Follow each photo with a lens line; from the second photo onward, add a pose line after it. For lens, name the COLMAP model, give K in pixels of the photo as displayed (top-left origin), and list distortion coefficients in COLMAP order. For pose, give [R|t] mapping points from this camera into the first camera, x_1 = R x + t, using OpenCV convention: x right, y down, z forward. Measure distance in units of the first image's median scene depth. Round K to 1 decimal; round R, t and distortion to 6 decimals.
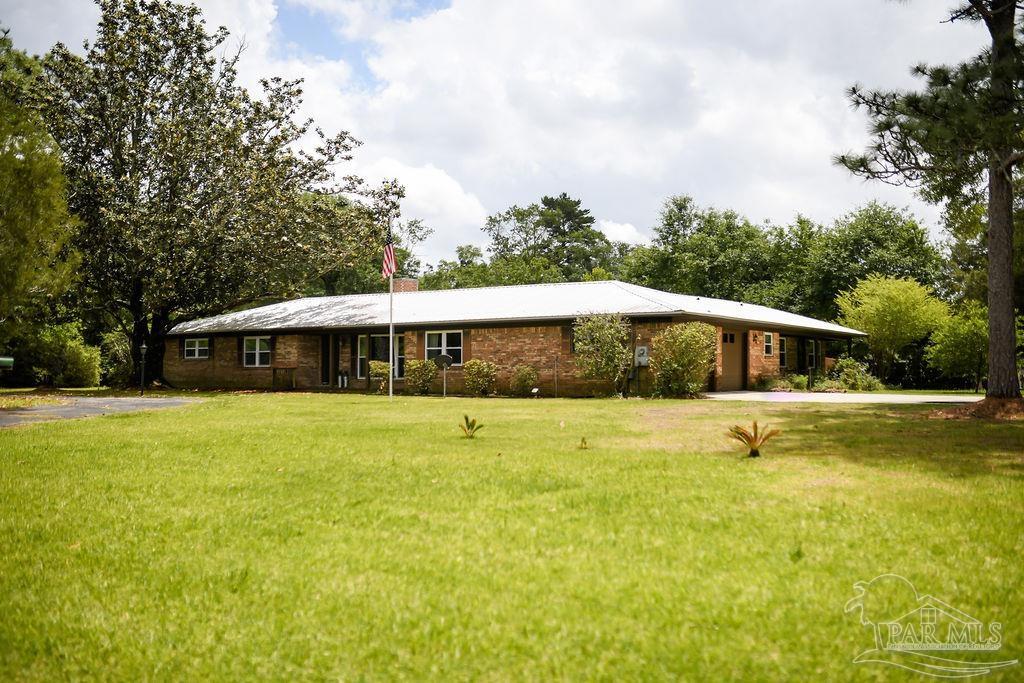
lens RADIAL K [[959.1, 0, 512.0], [0, 959.1, 341.5], [0, 0, 1]] dist [-0.018395, -0.006343]
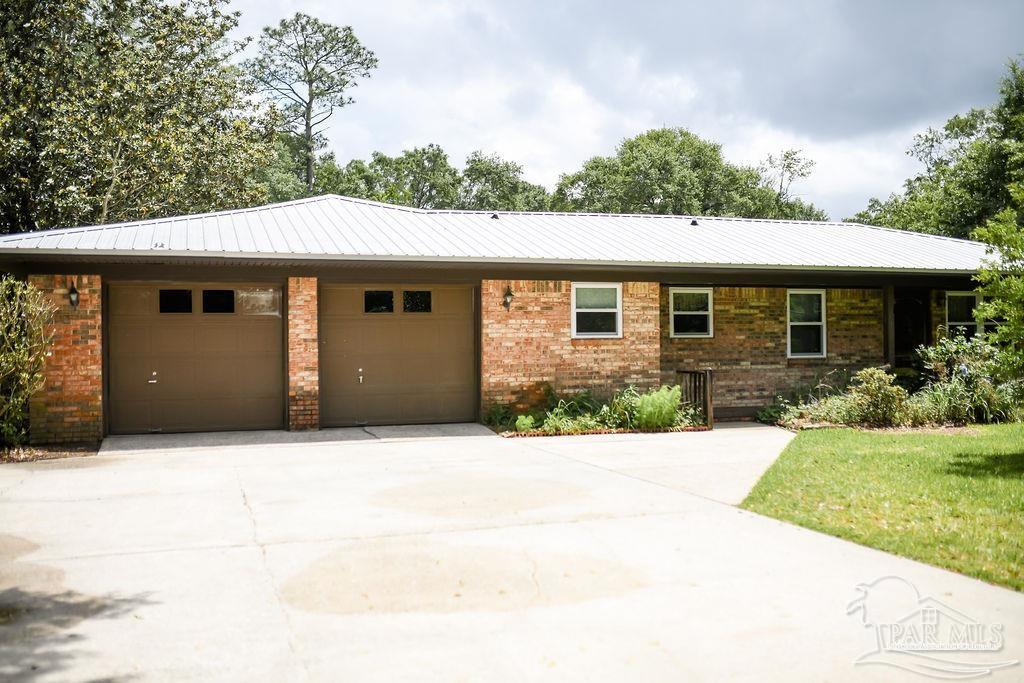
lens RADIAL K [[959.1, 0, 512.0], [0, 959.1, 341.5], [0, 0, 1]] dist [-0.018395, -0.006343]
pose [[0.811772, -0.006289, -0.583941, 0.389722], [0.028054, 0.999207, 0.028238, 0.002713], [0.583301, -0.039305, 0.811305, 0.510511]]
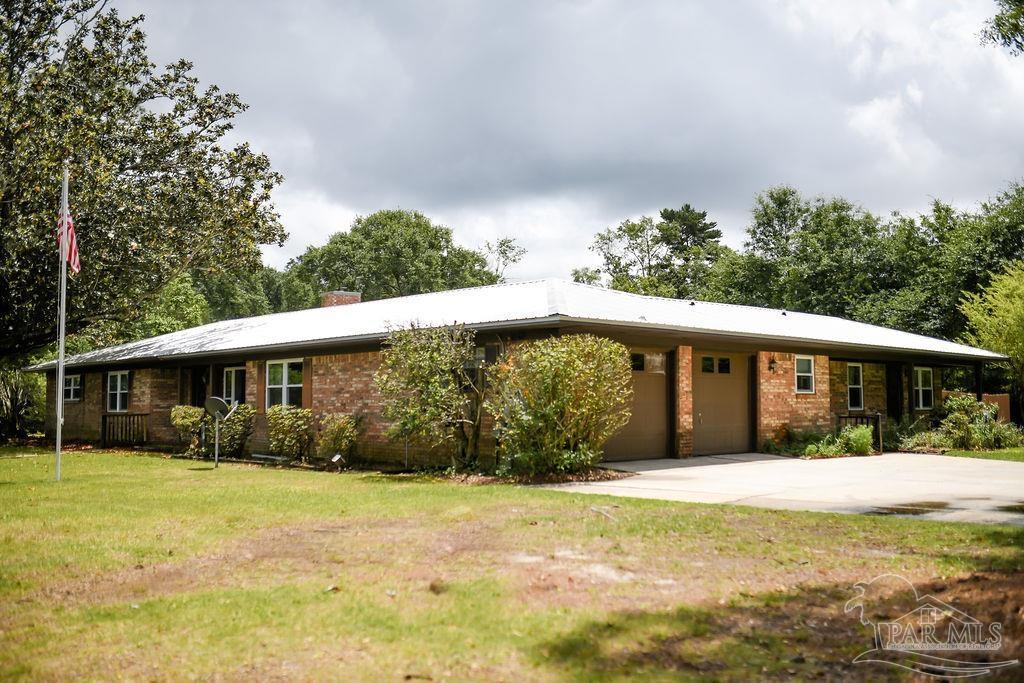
lens RADIAL K [[959.1, 0, 512.0], [0, 959.1, 341.5], [0, 0, 1]] dist [-0.018395, -0.006343]
pose [[0.982014, -0.017502, -0.187994, 0.160621], [0.010973, 0.999302, -0.035713, 0.001216], [0.188487, 0.033007, 0.981521, 0.293715]]
